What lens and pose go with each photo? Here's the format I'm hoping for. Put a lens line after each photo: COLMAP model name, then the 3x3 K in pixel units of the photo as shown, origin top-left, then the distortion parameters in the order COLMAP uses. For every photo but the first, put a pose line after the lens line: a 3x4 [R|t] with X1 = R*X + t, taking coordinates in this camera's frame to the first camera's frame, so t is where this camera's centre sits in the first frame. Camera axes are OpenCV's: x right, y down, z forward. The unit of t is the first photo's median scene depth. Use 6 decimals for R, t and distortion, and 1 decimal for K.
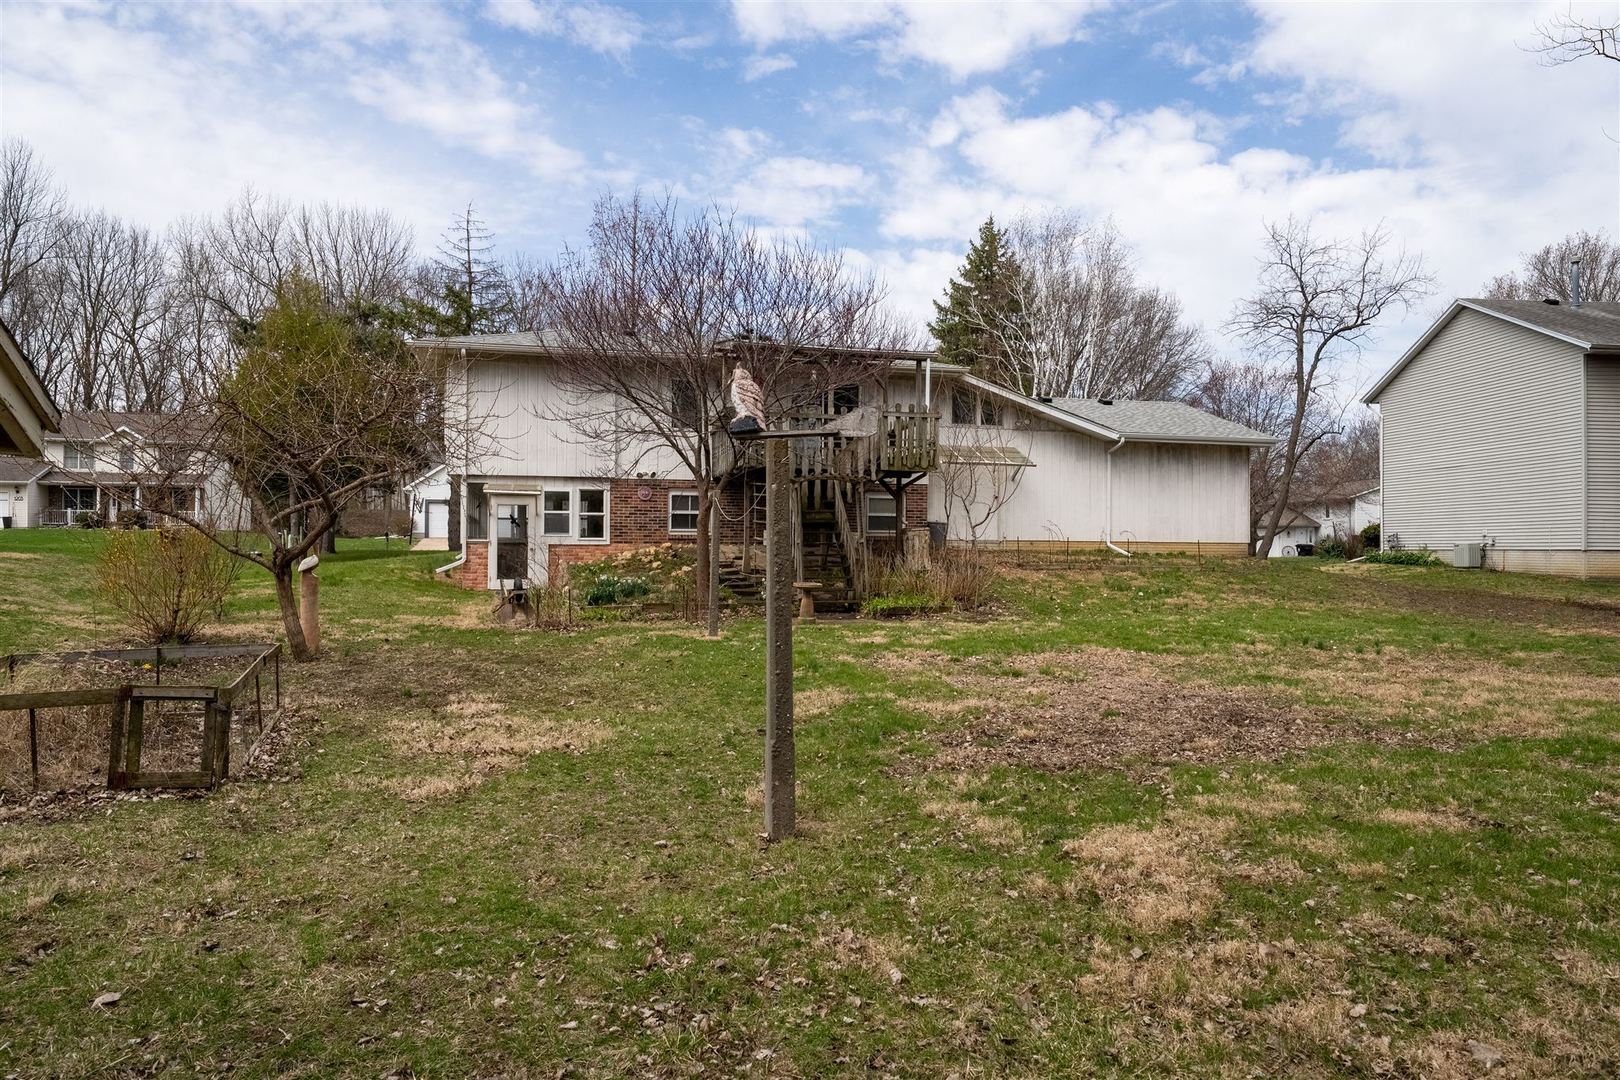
lens RADIAL K [[1061.1, 0, 812.1], [0, 1061.1, 515.2], [0, 0, 1]] dist [0.019815, -0.000604]
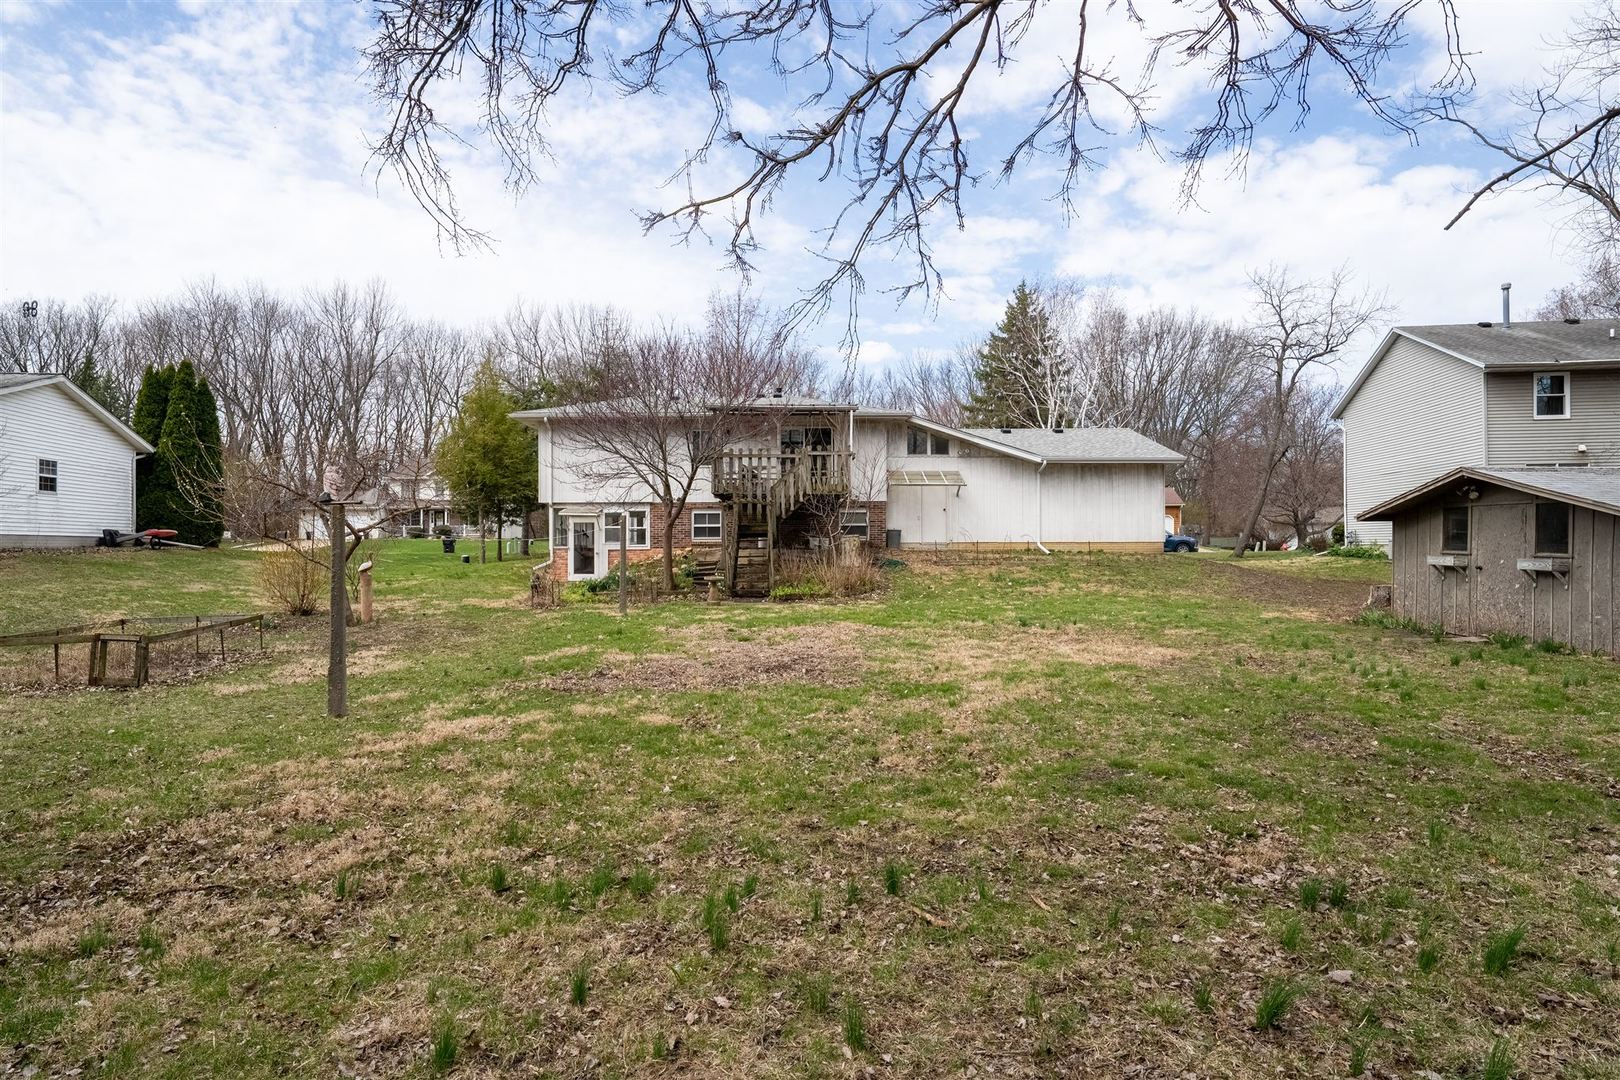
lens RADIAL K [[855.3, 0, 810.0], [0, 855.3, 540.0], [0, 0, 1]] dist [0.002088, 0.000073]
pose [[0.974929, -0.011808, -0.222204, 0.245280], [0.017472, 0.999570, 0.023545, -0.007113], [0.221830, -0.026837, 0.974716, -0.061462]]
